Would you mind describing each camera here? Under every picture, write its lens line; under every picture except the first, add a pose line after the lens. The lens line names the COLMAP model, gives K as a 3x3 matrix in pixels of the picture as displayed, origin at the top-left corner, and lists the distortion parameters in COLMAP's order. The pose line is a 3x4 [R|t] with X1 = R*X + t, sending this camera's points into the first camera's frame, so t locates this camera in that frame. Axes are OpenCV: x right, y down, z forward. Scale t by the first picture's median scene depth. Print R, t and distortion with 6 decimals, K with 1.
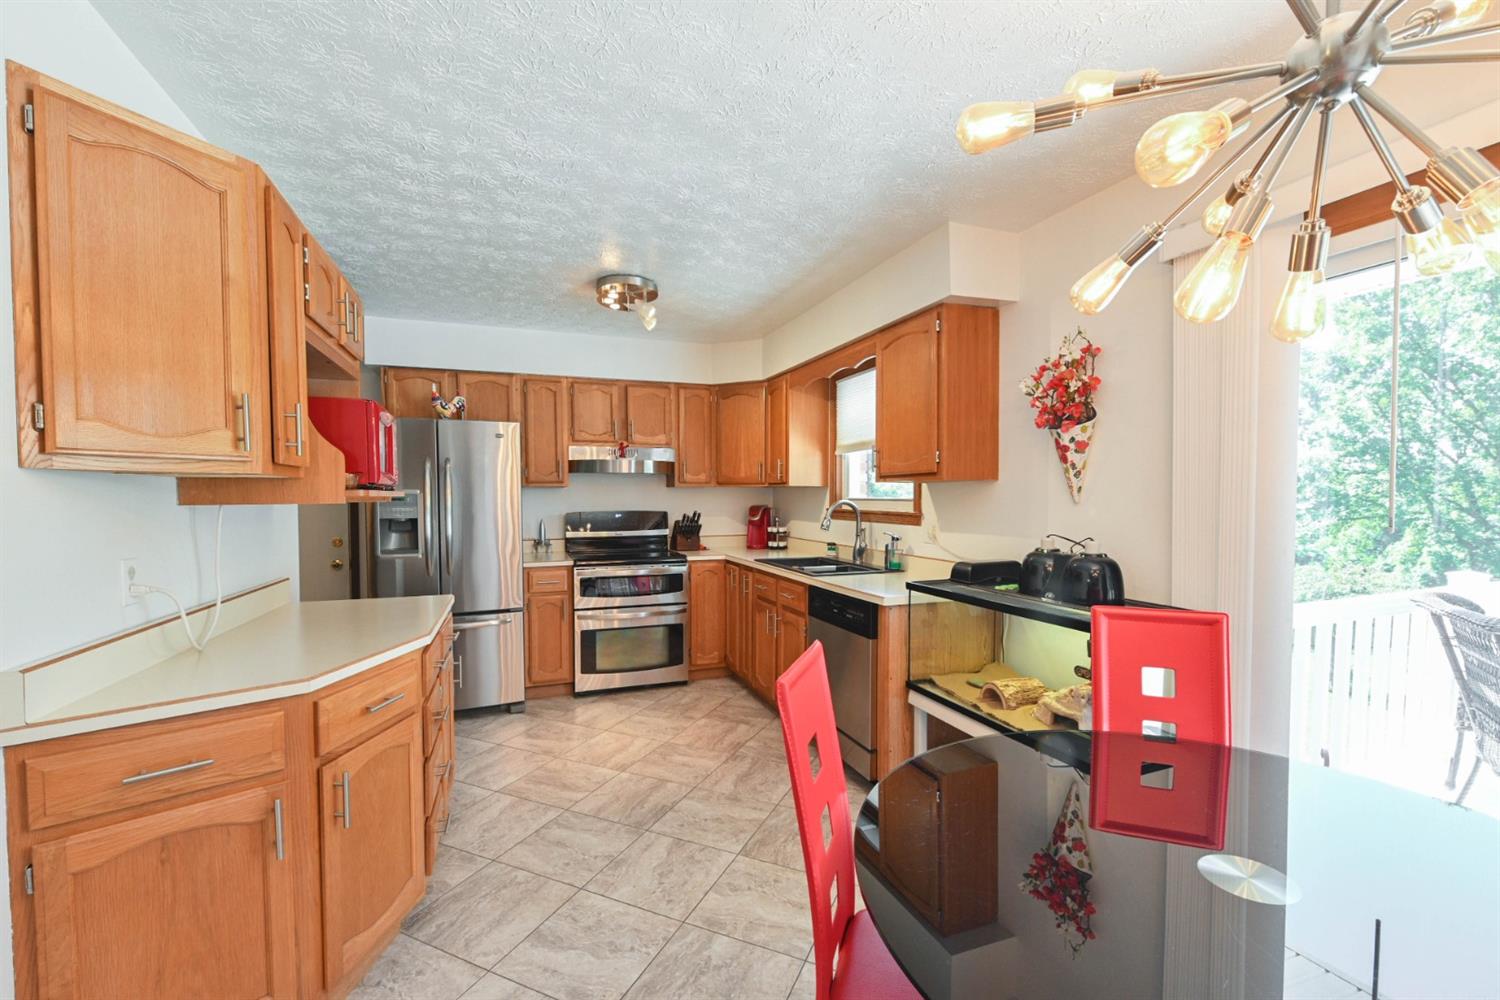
lens RADIAL K [[612.7, 0, 743.9], [0, 612.7, 513.0], [0, 0, 1]] dist [-0.006458, -0.000668]
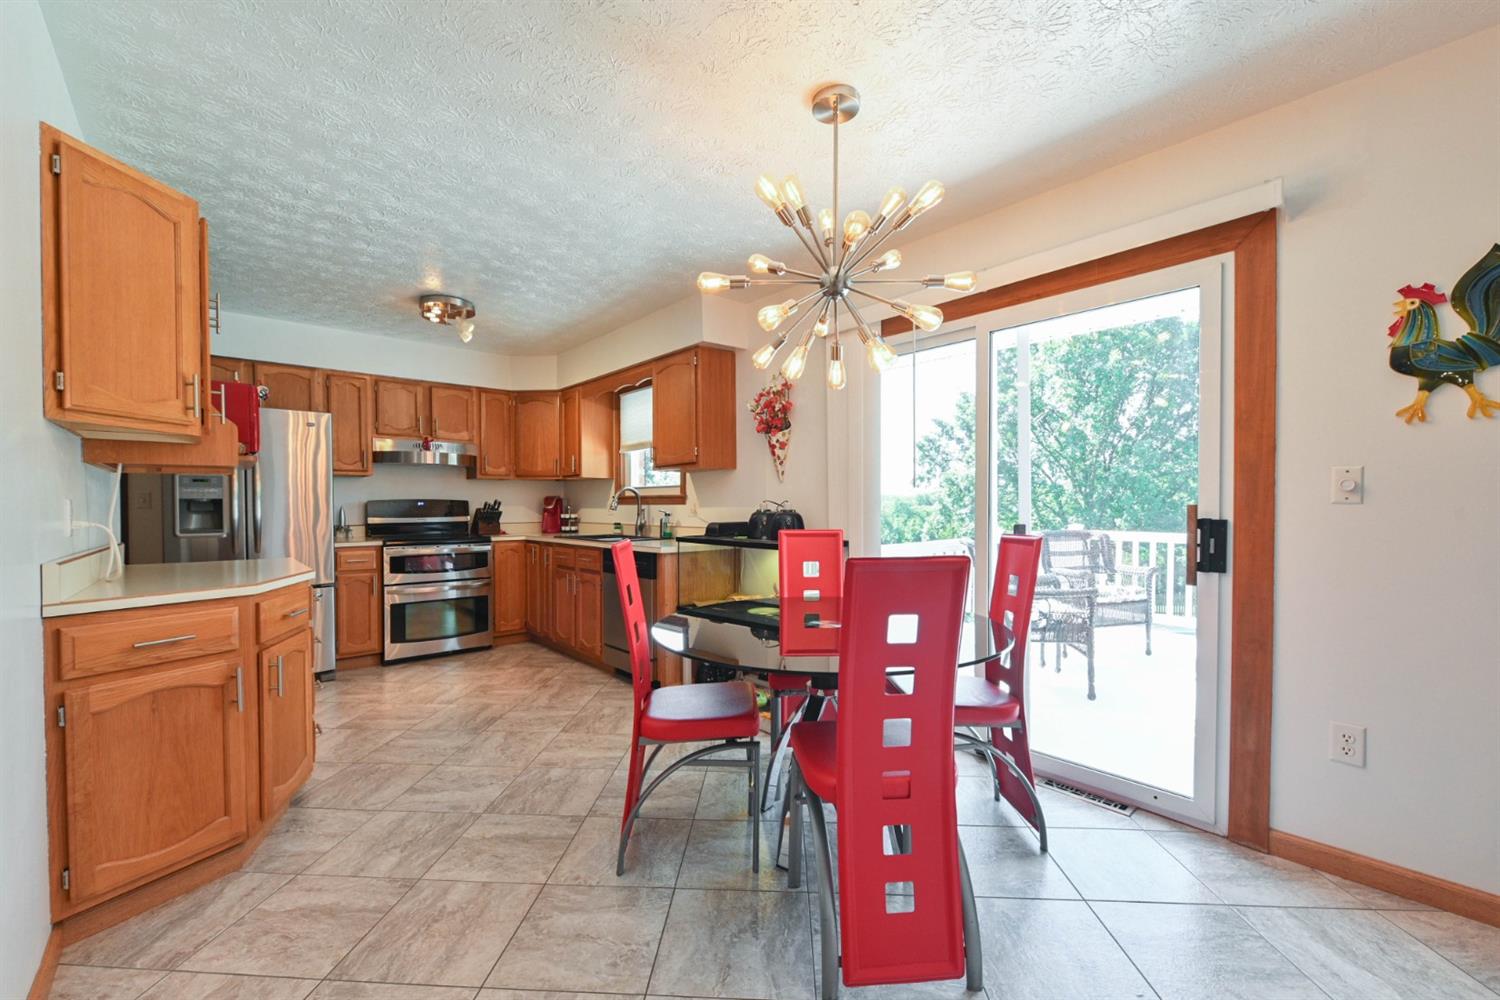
lens RADIAL K [[612.7, 0, 743.9], [0, 612.7, 513.0], [0, 0, 1]] dist [-0.006458, -0.000668]
pose [[0.931204, -0.004712, 0.364467, -0.088943], [0.013847, 0.999652, -0.022456, 0.073928], [-0.364235, 0.025958, 0.930945, -0.320946]]
